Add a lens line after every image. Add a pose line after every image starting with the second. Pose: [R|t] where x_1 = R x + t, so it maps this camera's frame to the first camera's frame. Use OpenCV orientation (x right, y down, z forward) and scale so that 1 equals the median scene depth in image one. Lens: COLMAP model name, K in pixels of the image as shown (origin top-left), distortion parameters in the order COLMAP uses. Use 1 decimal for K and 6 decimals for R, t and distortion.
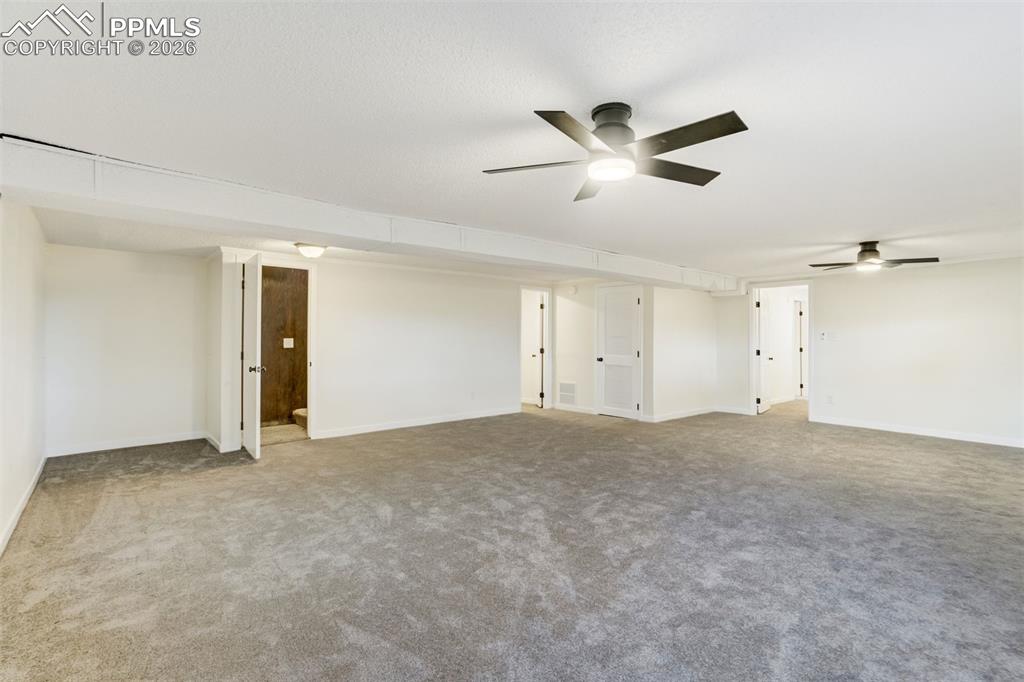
lens RADIAL K [[473.7, 0, 526.1], [0, 473.7, 337.6], [0, 0, 1]] dist [-0.001816, 0.000429]
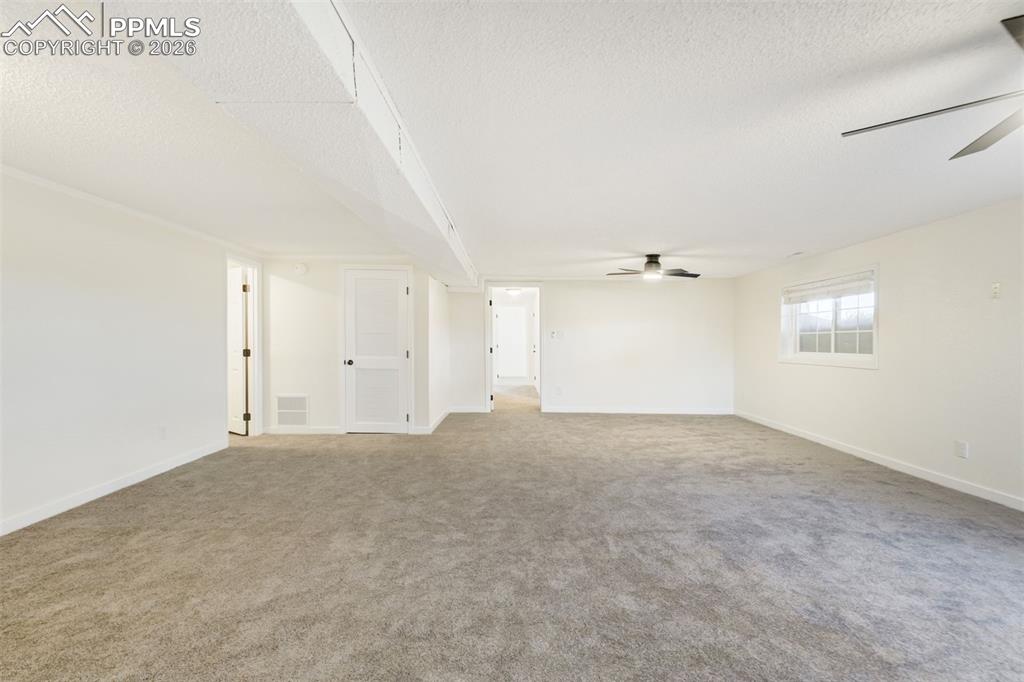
lens RADIAL K [[473.7, 0, 526.1], [0, 473.7, 337.6], [0, 0, 1]] dist [-0.001816, 0.000429]
pose [[0.681138, 0.002596, 0.732150, -0.228927], [-0.006005, 0.999980, 0.002041, 0.002614], [-0.732130, -0.005787, 0.681140, 0.276110]]
